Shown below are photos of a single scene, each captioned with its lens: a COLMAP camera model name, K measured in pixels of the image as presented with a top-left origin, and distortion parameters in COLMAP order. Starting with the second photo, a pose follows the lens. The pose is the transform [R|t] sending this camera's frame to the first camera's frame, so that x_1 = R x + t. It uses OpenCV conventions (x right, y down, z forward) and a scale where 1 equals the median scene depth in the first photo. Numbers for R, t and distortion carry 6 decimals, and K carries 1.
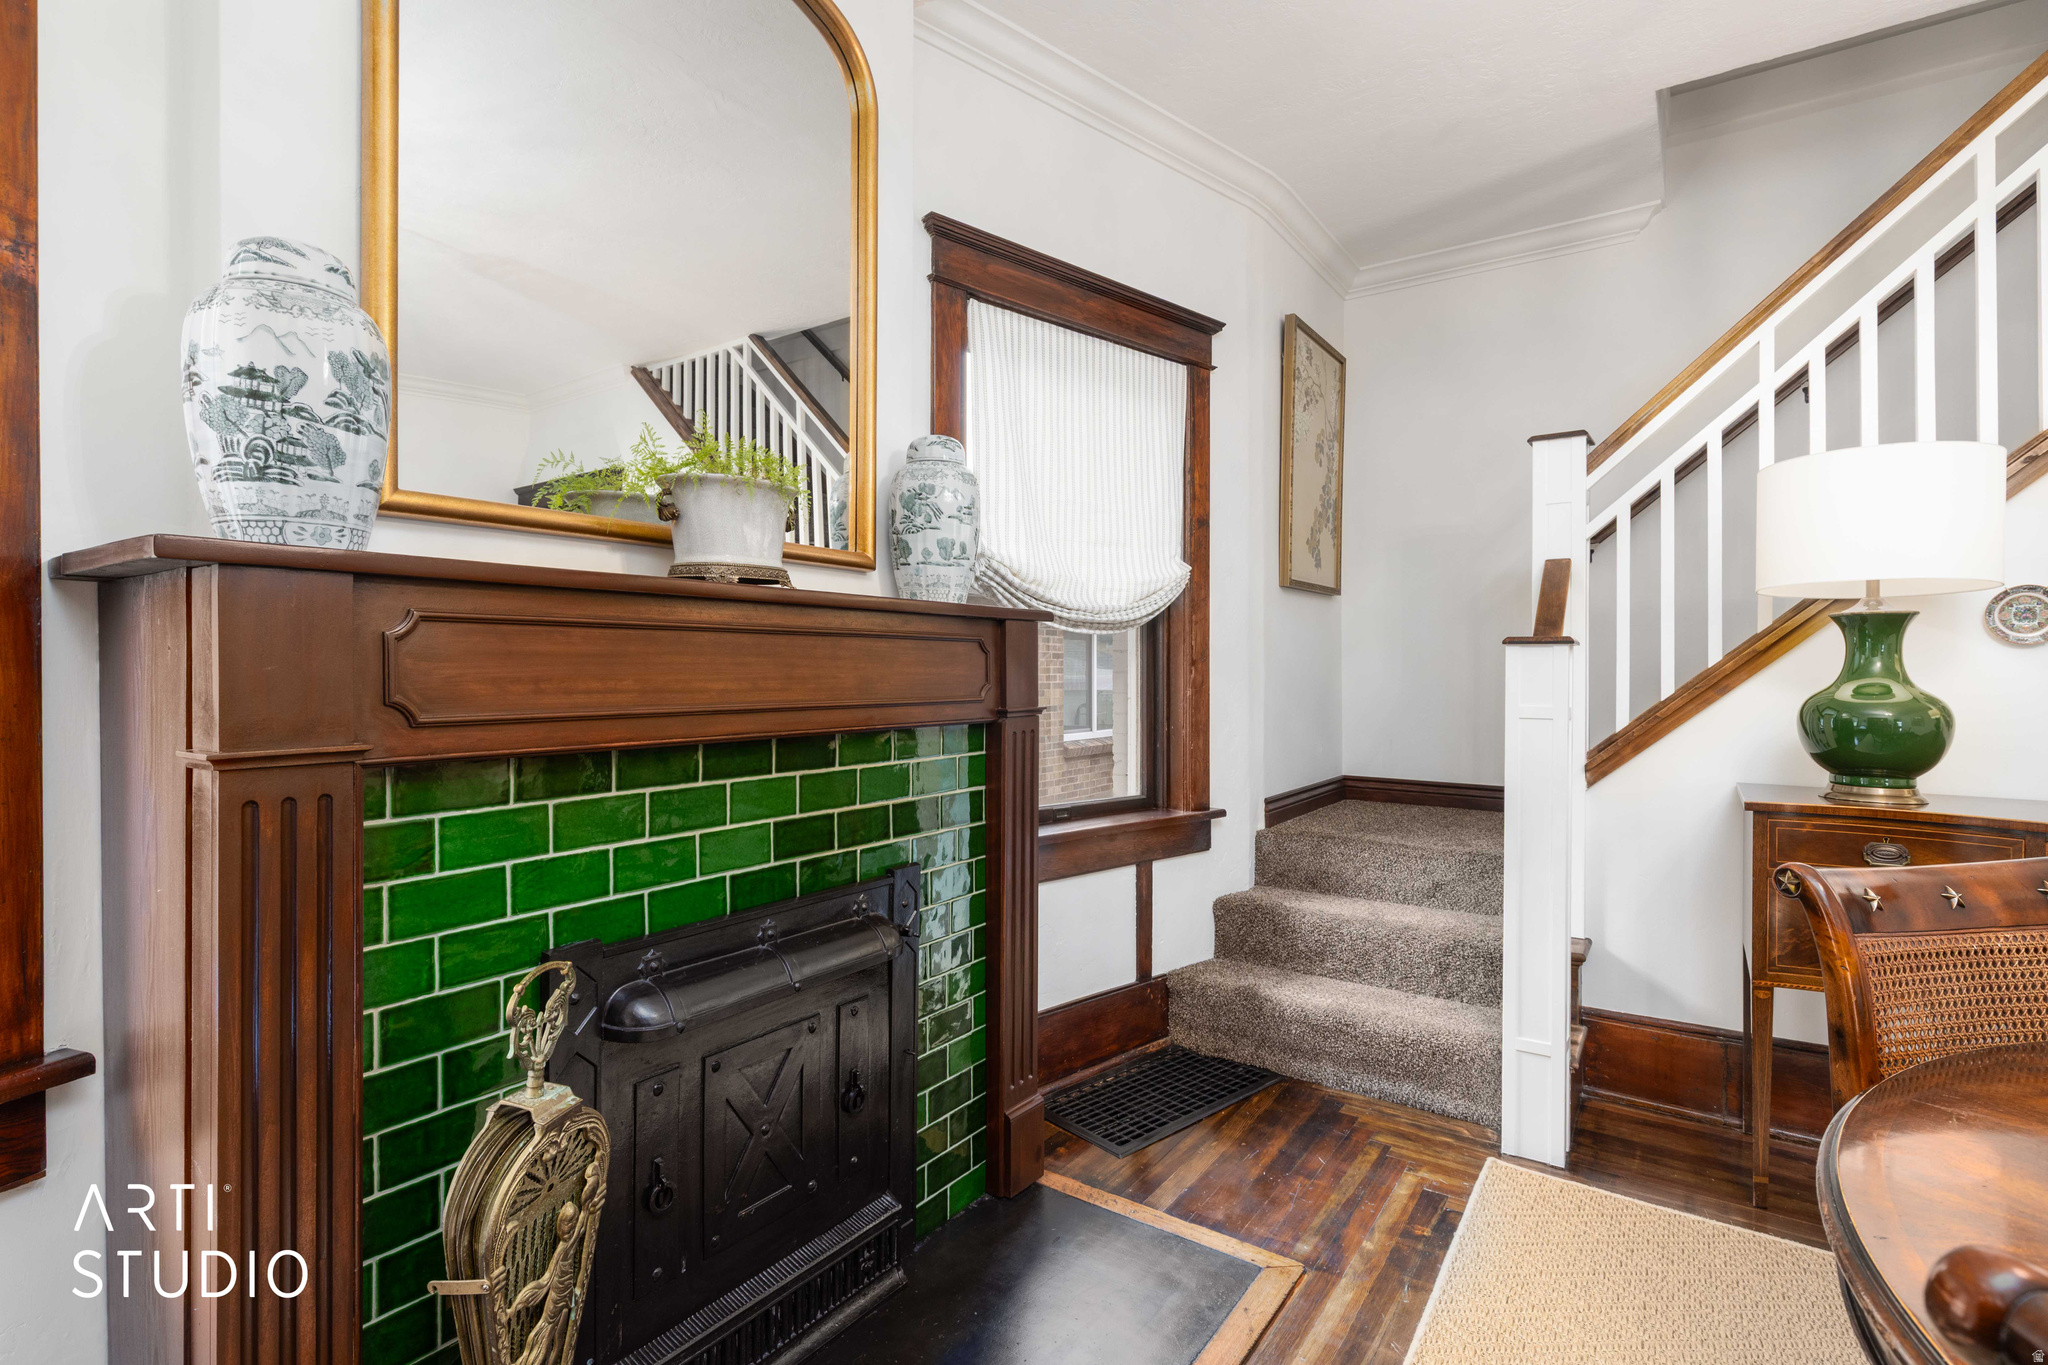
lens RADIAL K [[968.9, 0, 1024.0], [0, 968.9, 682.5], [0, 0, 1]] dist [0.000553, 0.000606]
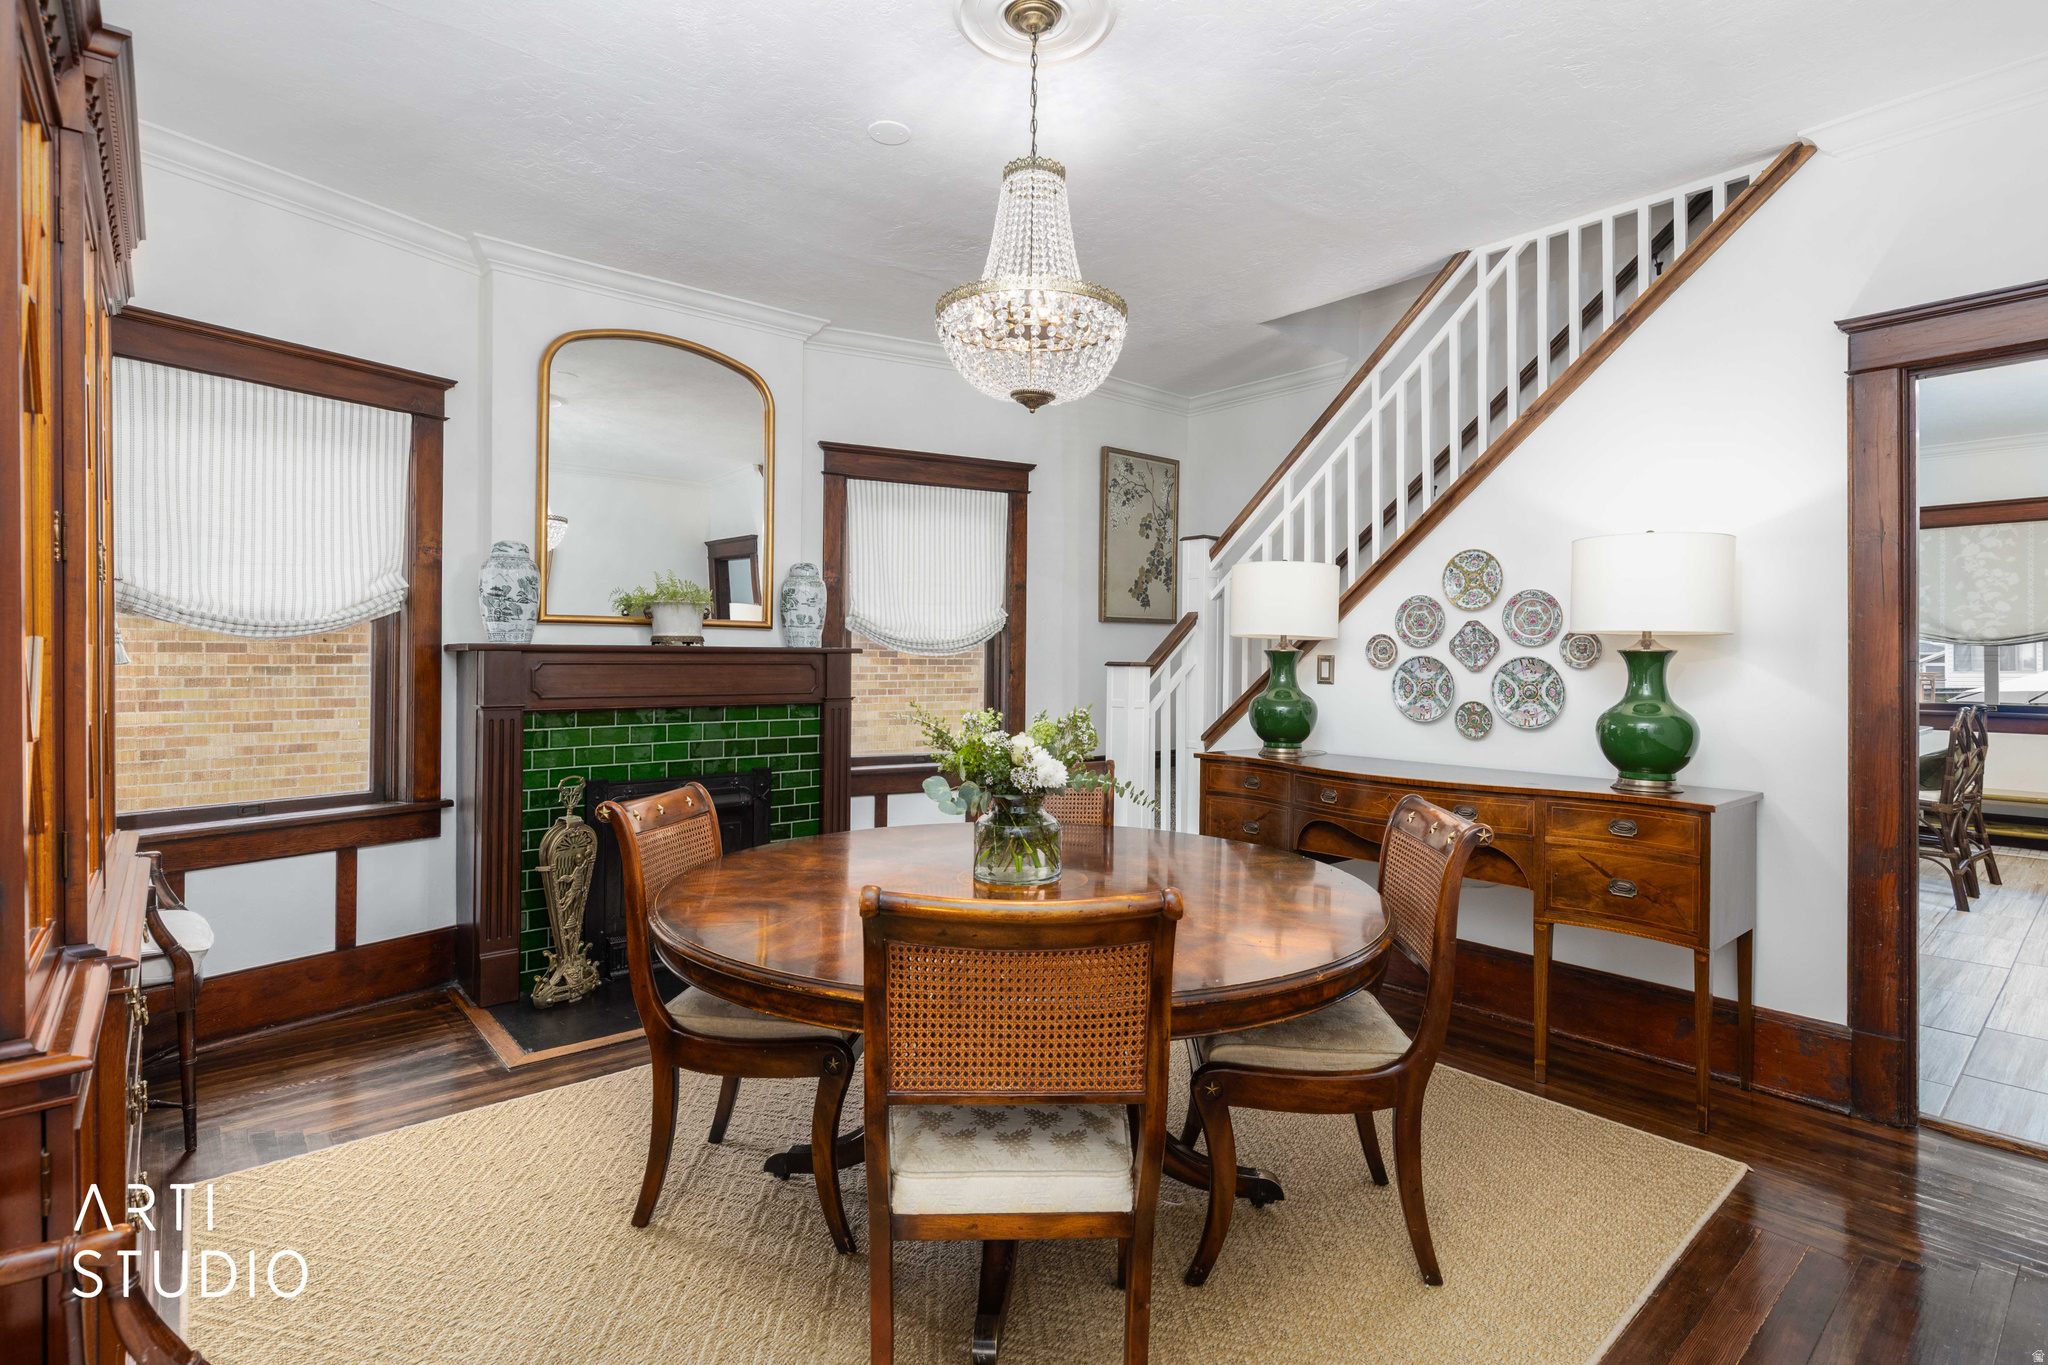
lens RADIAL K [[980.1, 0, 1023.2], [0, 980.1, 666.9], [0, 0, 1]] dist [-0.000101, 0.000121]
pose [[0.967911, 0.004742, -0.251249, 1.103714], [-0.007156, 0.999937, -0.008697, -0.027093], [0.251192, 0.010216, 0.967883, -1.098202]]
